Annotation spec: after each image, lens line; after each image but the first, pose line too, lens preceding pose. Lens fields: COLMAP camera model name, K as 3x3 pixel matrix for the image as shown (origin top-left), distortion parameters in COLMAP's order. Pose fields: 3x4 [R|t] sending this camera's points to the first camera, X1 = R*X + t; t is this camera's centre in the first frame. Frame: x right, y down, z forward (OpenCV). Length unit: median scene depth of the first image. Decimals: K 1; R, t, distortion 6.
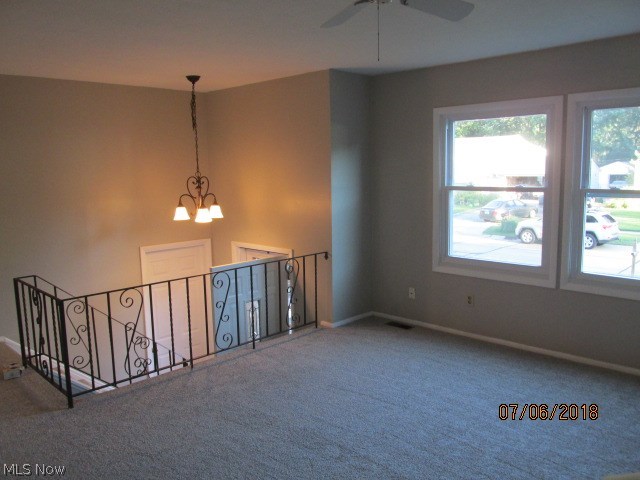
lens RADIAL K [[530.0, 0, 320.5], [0, 530.0, 240.3], [0, 0, 1]] dist [-0.035696, 0.003320]
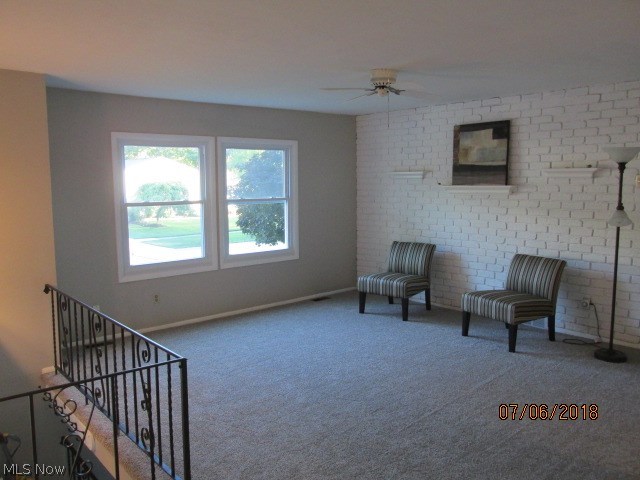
lens RADIAL K [[530.0, 0, 320.1], [0, 530.0, 238.8], [0, 0, 1]] dist [-0.035696, 0.003320]
pose [[0.079823, -0.091622, 0.992589, -0.929559], [0.143221, 0.986489, 0.079541, -0.064625], [-0.986466, 0.135810, 0.091867, 0.564035]]
